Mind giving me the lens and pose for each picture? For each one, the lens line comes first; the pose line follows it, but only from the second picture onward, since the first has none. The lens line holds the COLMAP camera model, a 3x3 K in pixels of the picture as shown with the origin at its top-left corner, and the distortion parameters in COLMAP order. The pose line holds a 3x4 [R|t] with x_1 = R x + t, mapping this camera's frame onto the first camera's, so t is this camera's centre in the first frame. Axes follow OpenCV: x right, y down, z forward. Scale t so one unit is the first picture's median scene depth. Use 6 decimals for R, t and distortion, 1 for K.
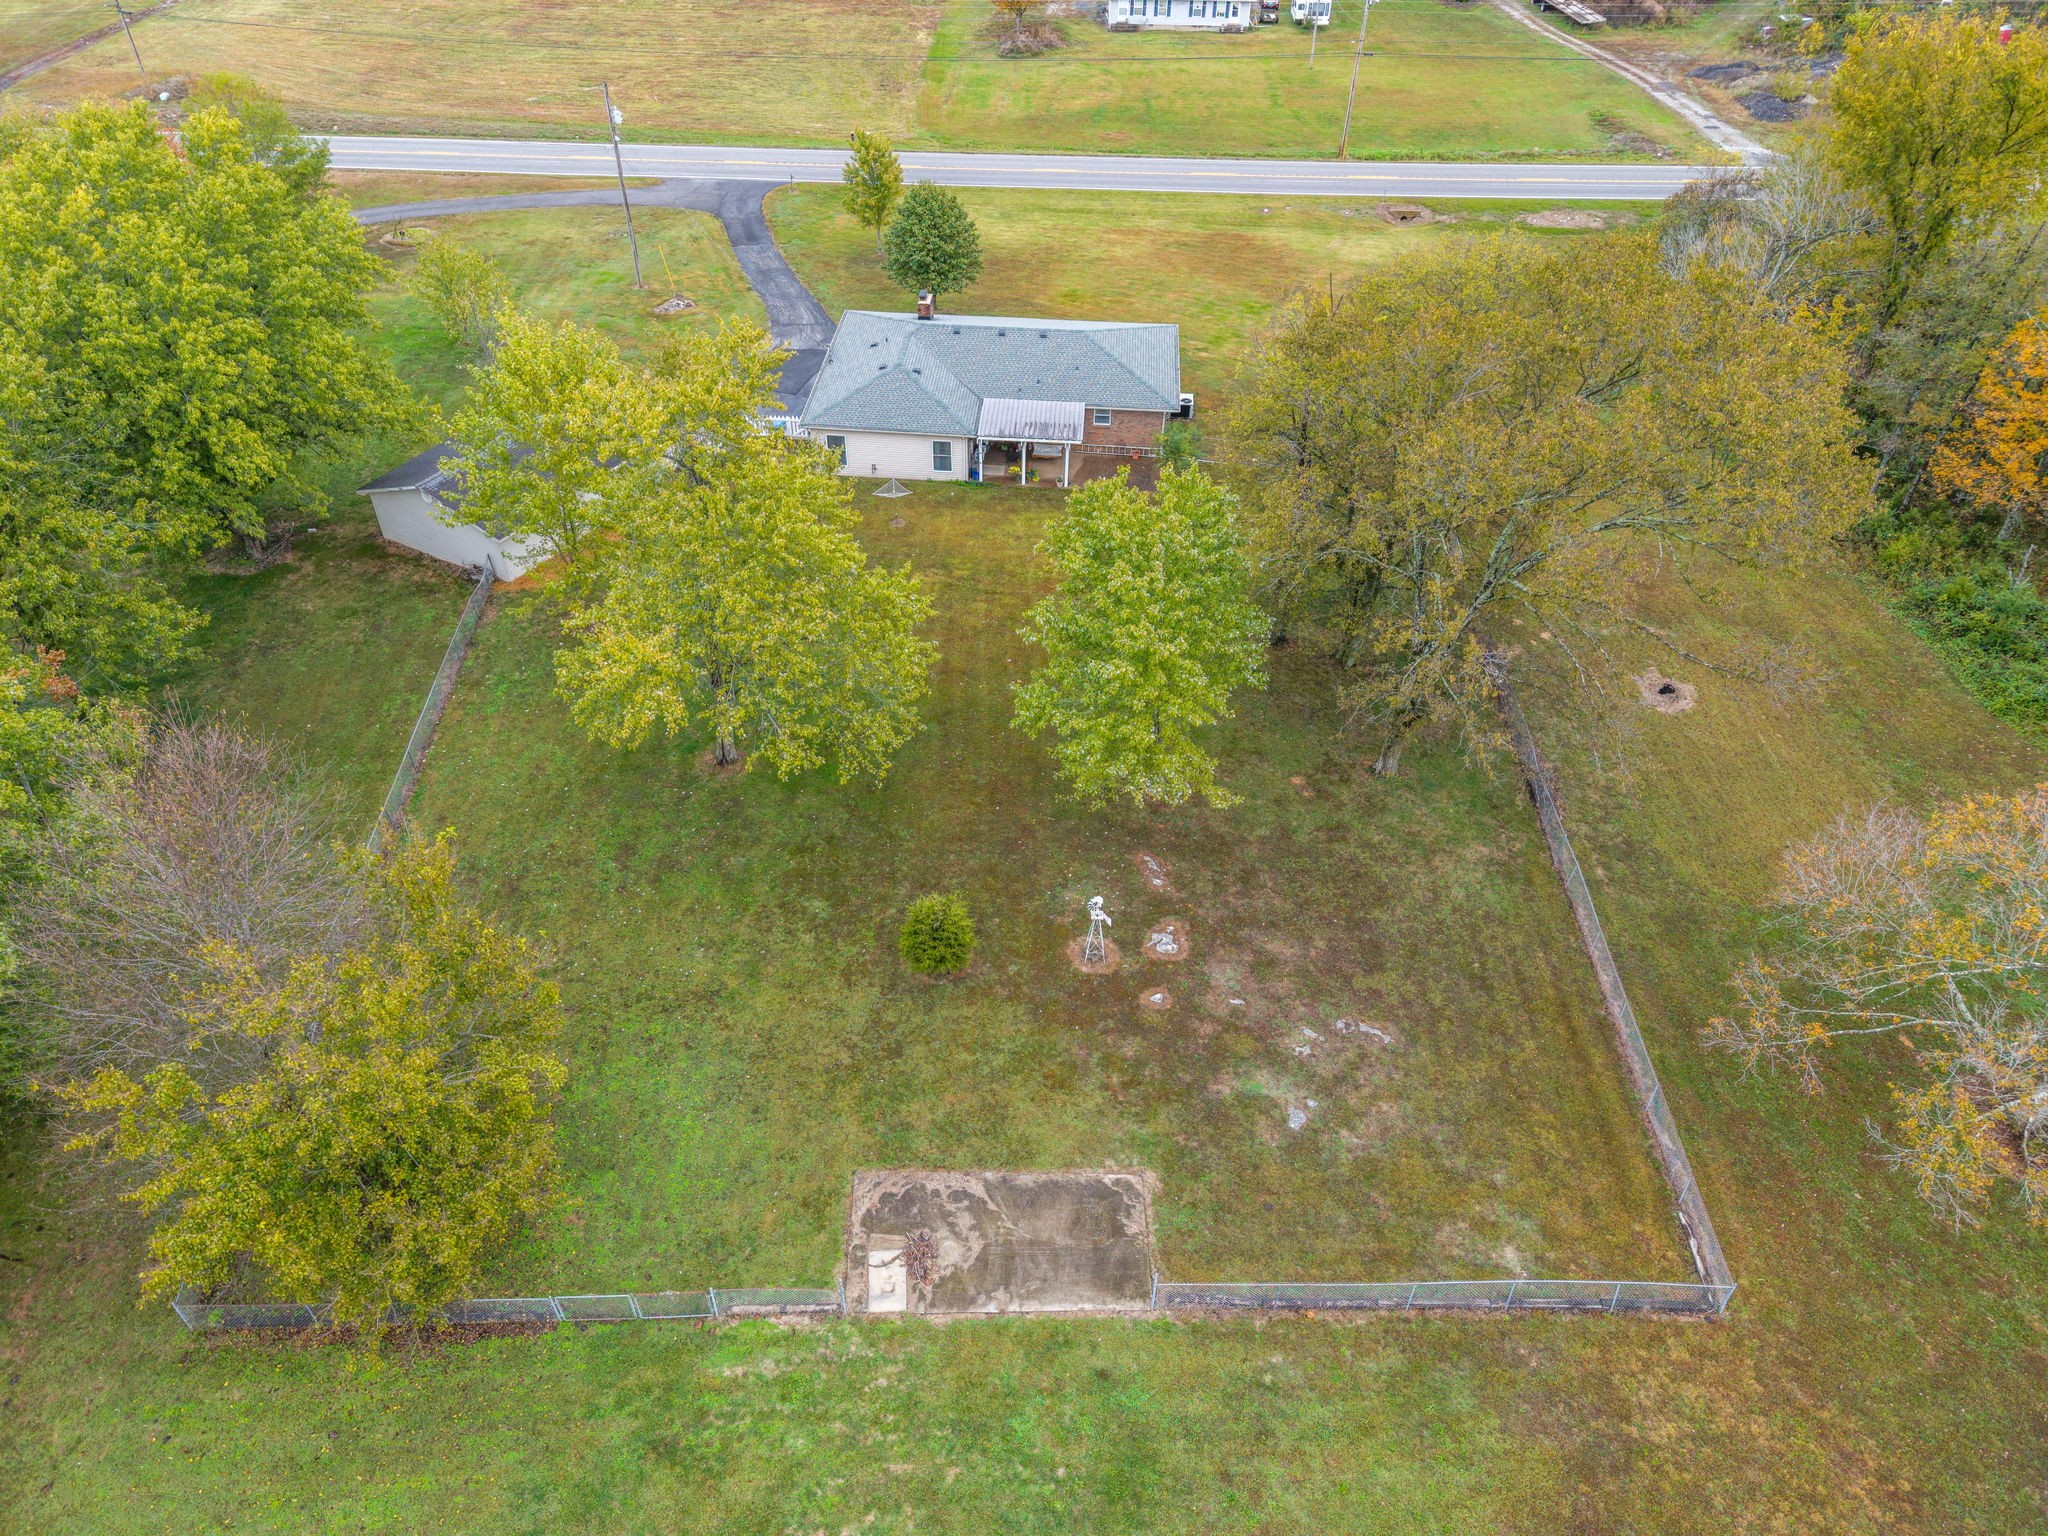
lens RADIAL K [[1450.0, 0, 1099.5], [0, 1450.0, 767.5], [0, 0, 1]] dist [0.022939, -0.001040]
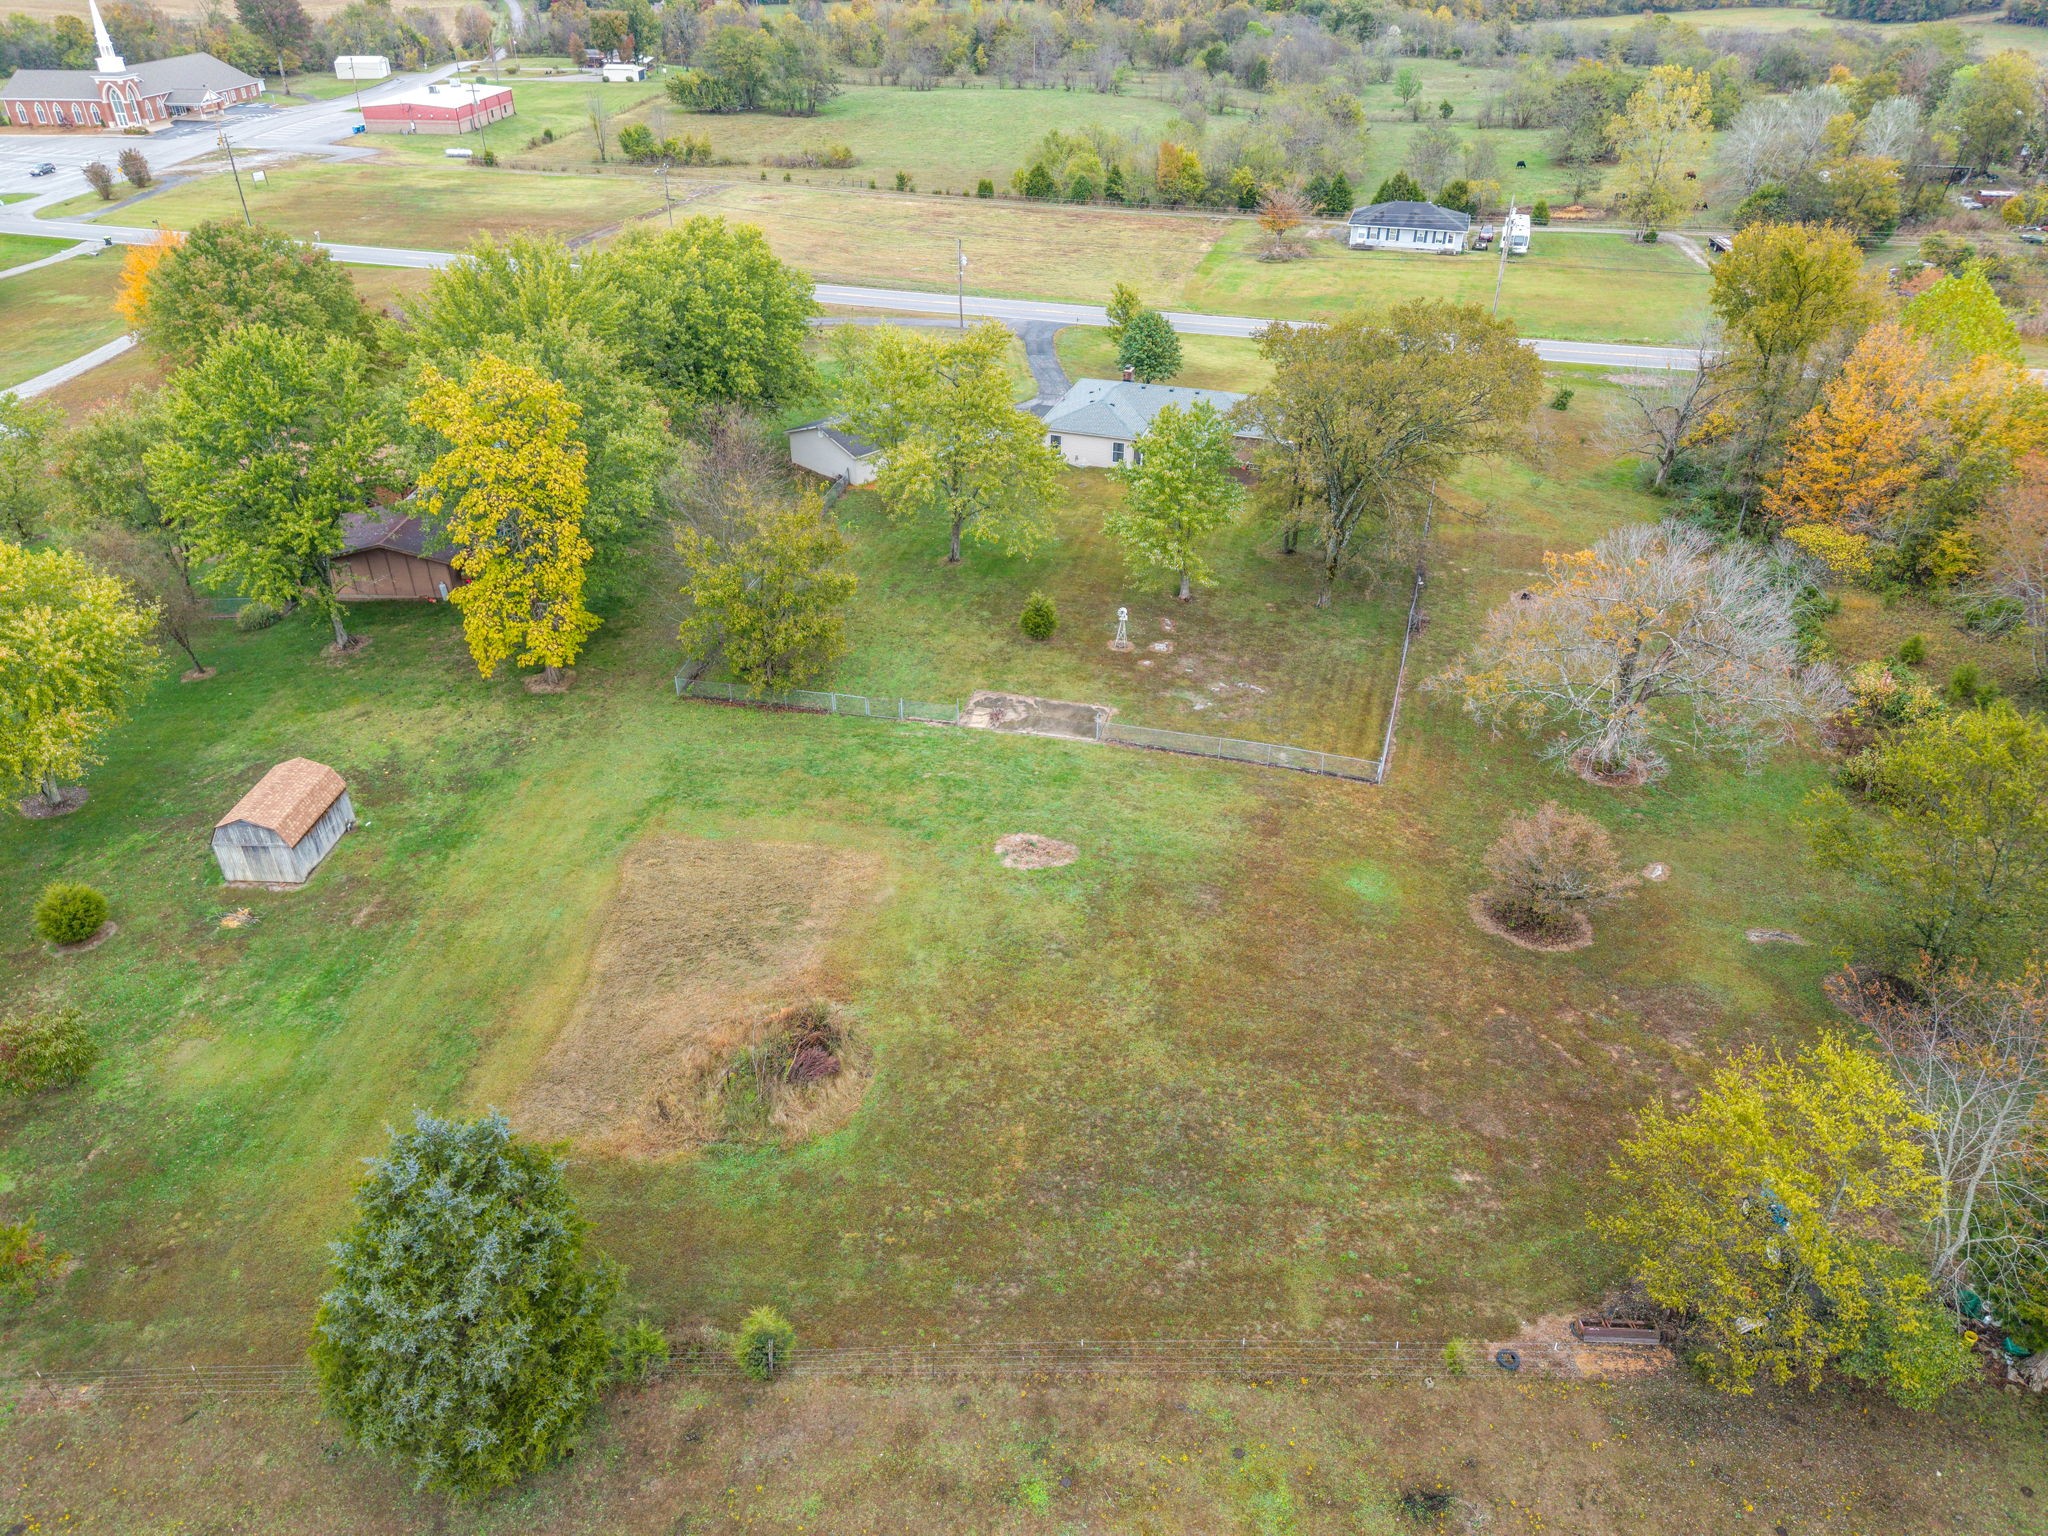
lens RADIAL K [[1450.0, 0, 1099.5], [0, 1450.0, 767.5], [0, 0, 1]] dist [0.022939, -0.001040]
pose [[0.973922, 0.118624, -0.193404, 0.320027], [-0.145318, 0.980778, -0.130219, 0.485662], [0.174239, 0.154929, 0.972439, -0.736051]]
